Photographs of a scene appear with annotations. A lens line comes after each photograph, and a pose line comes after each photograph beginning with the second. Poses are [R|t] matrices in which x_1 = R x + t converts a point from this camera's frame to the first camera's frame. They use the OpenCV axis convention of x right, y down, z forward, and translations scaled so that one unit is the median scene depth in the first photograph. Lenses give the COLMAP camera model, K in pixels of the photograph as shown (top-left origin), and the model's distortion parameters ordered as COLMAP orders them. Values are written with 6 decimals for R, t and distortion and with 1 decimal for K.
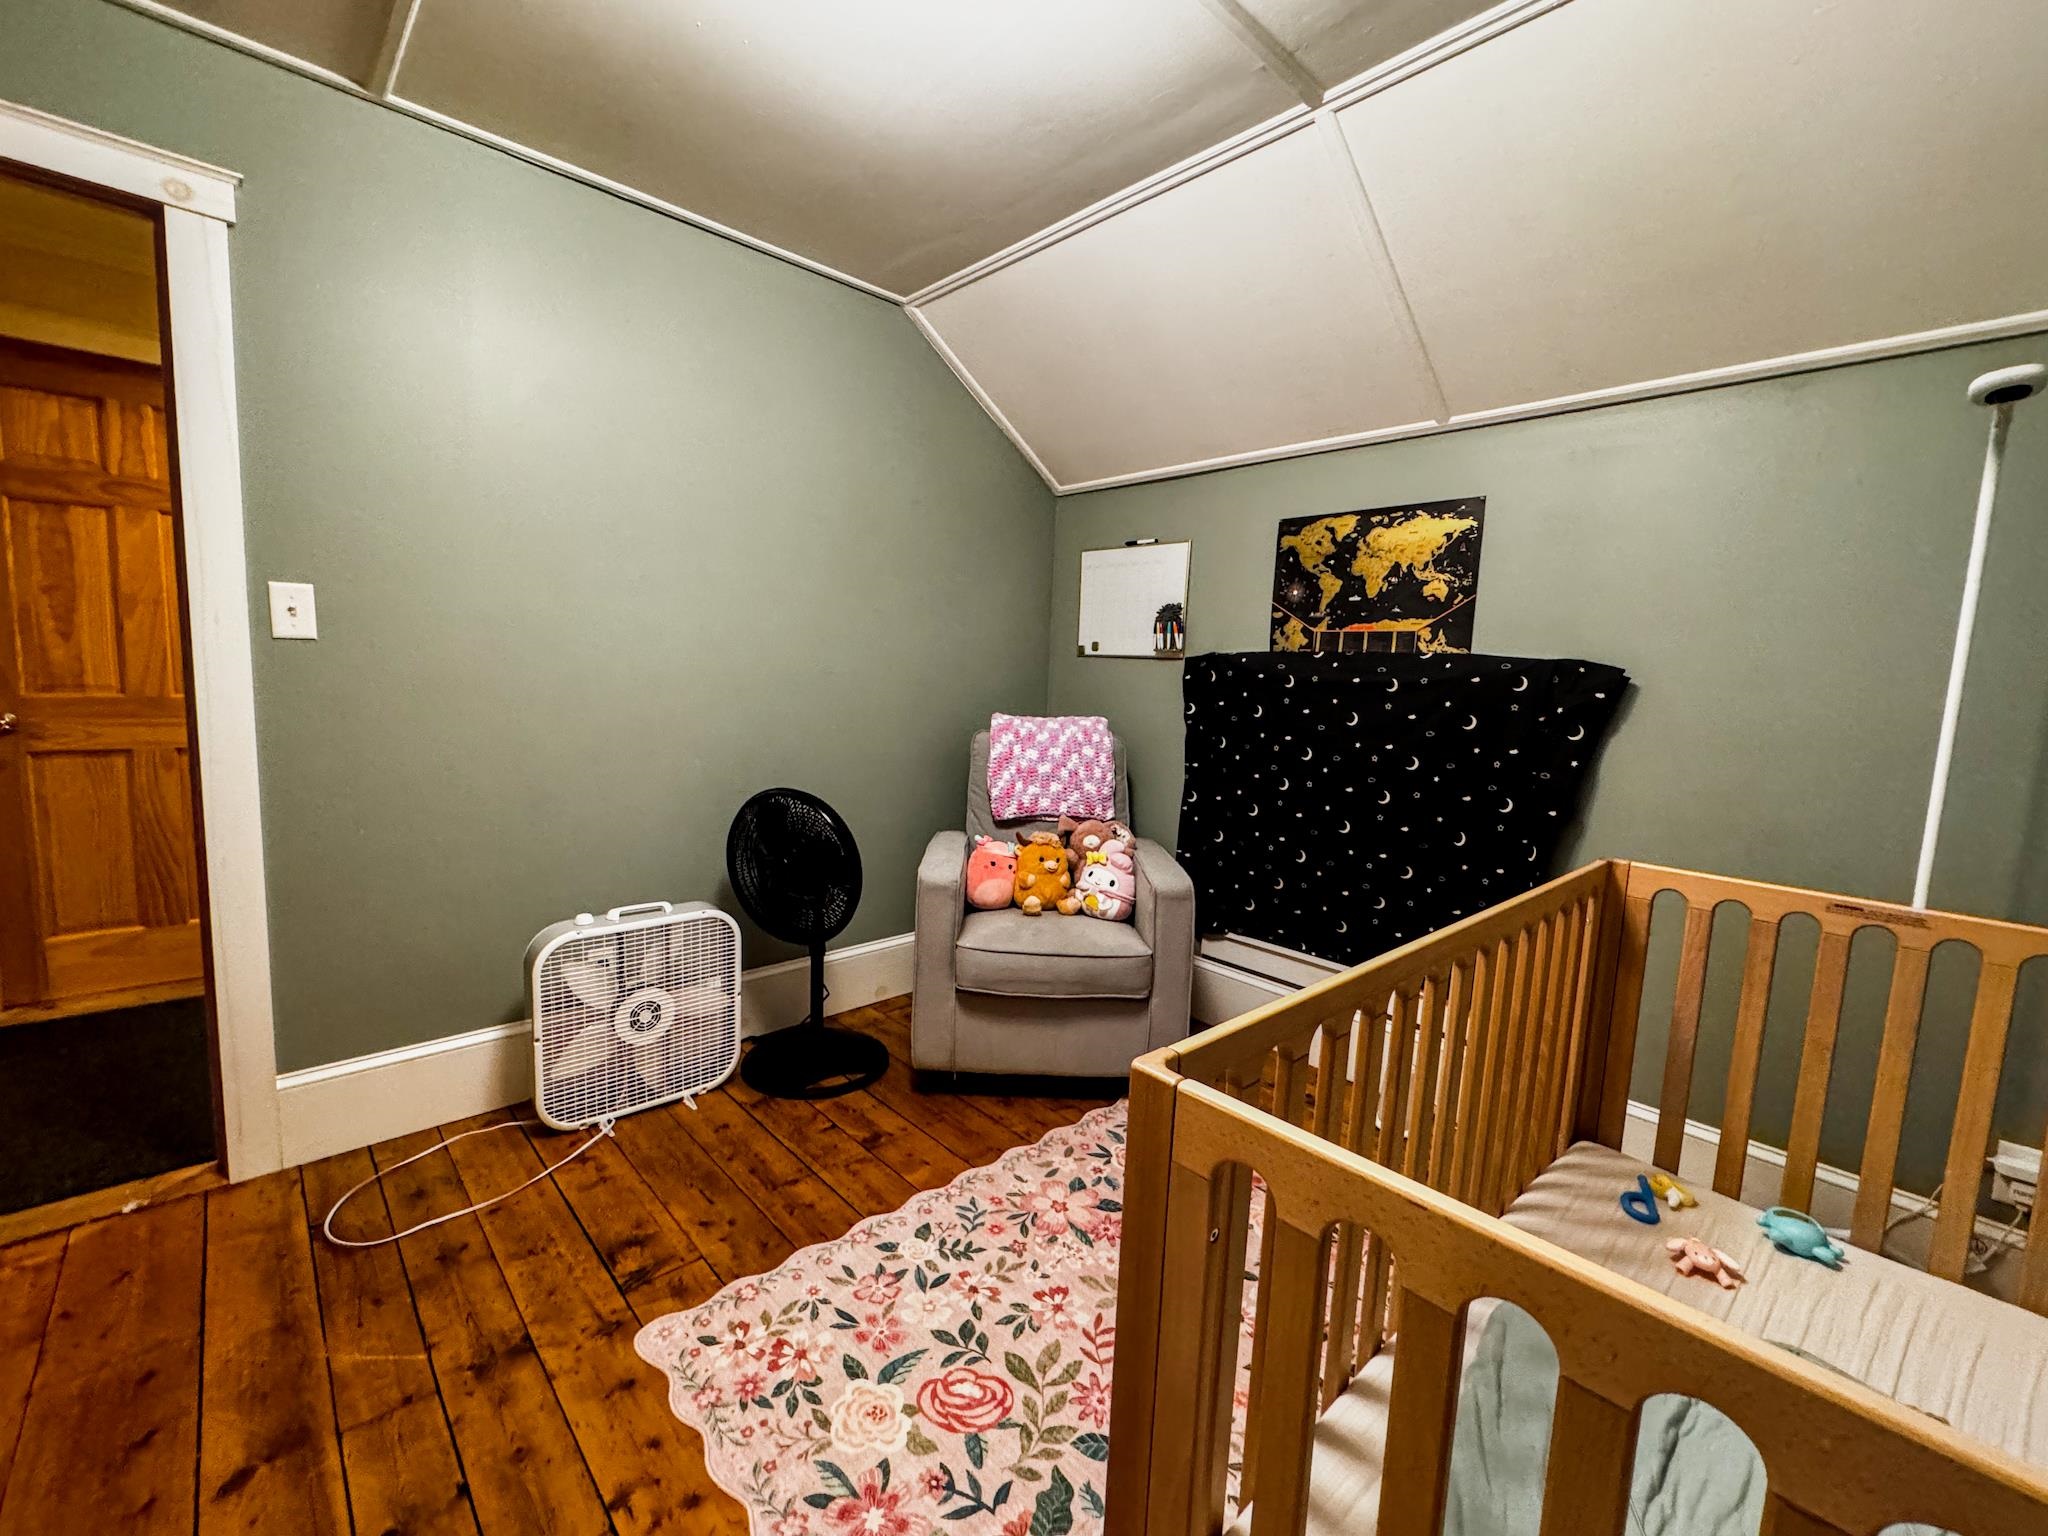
lens RADIAL K [[830.1, 0, 1032.8], [0, 830.1, 765.8], [0, 0, 1]] dist [-0.003027, -0.000492]
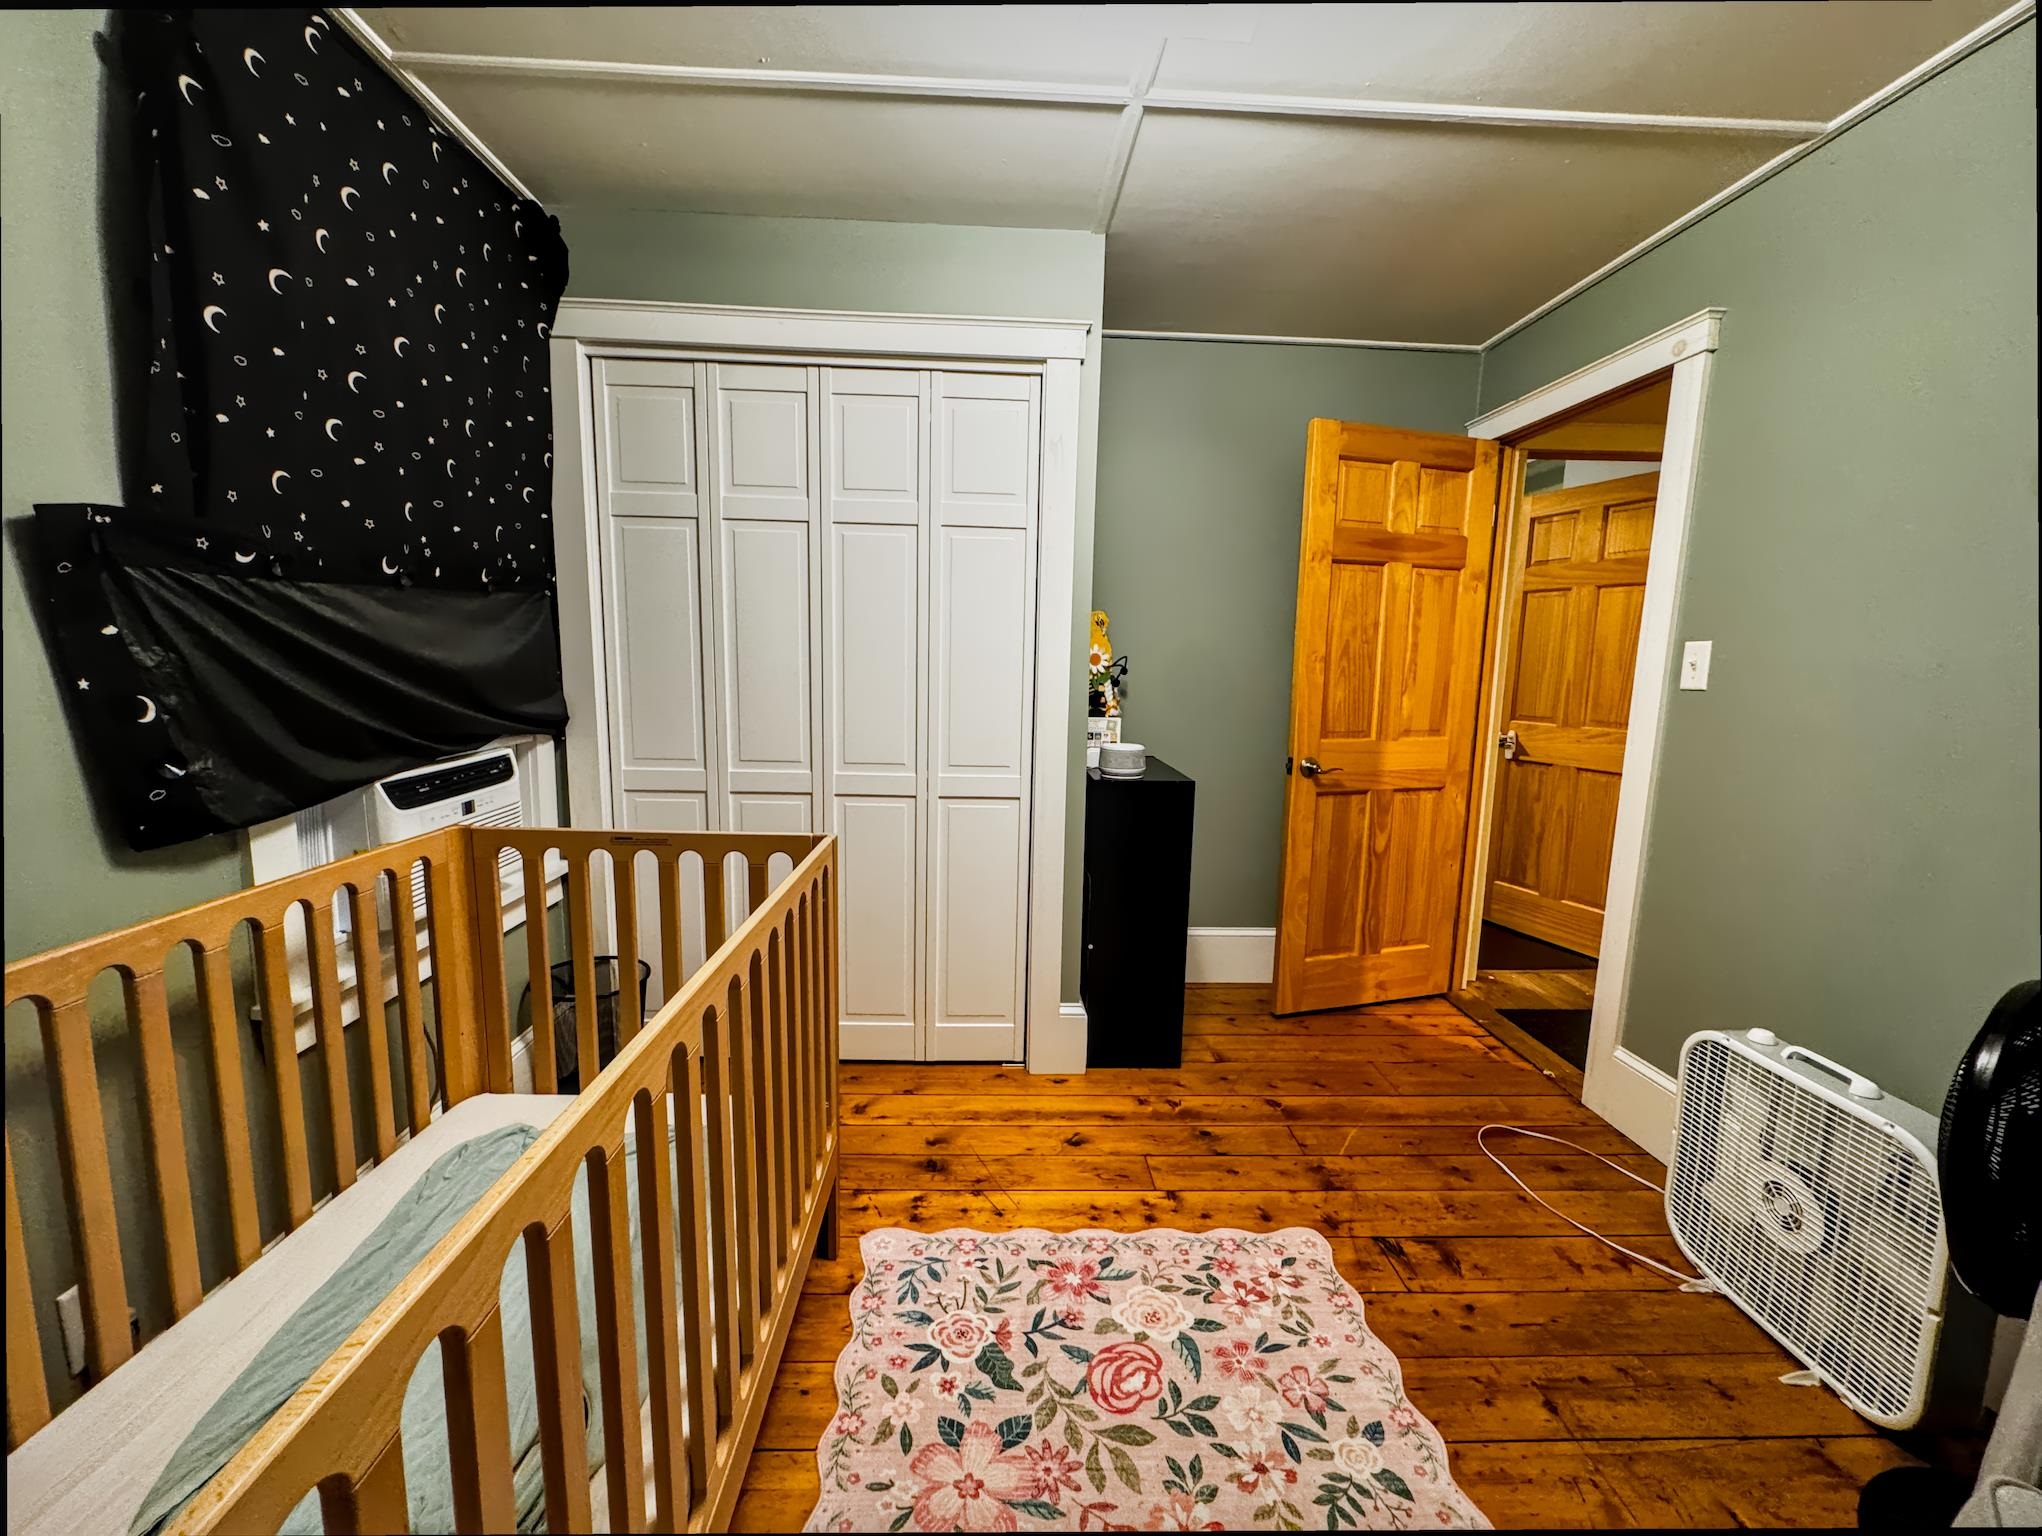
lens RADIAL K [[818.8, 0, 1025.3], [0, 818.8, 764.6], [0, 0, 1]] dist [0.001028, 0.000041]
pose [[-0.649340, 0.044451, -0.759198, 0.750666], [-0.136945, 0.975137, 0.174223, -0.162758], [0.748067, 0.217098, -0.627108, 1.363612]]
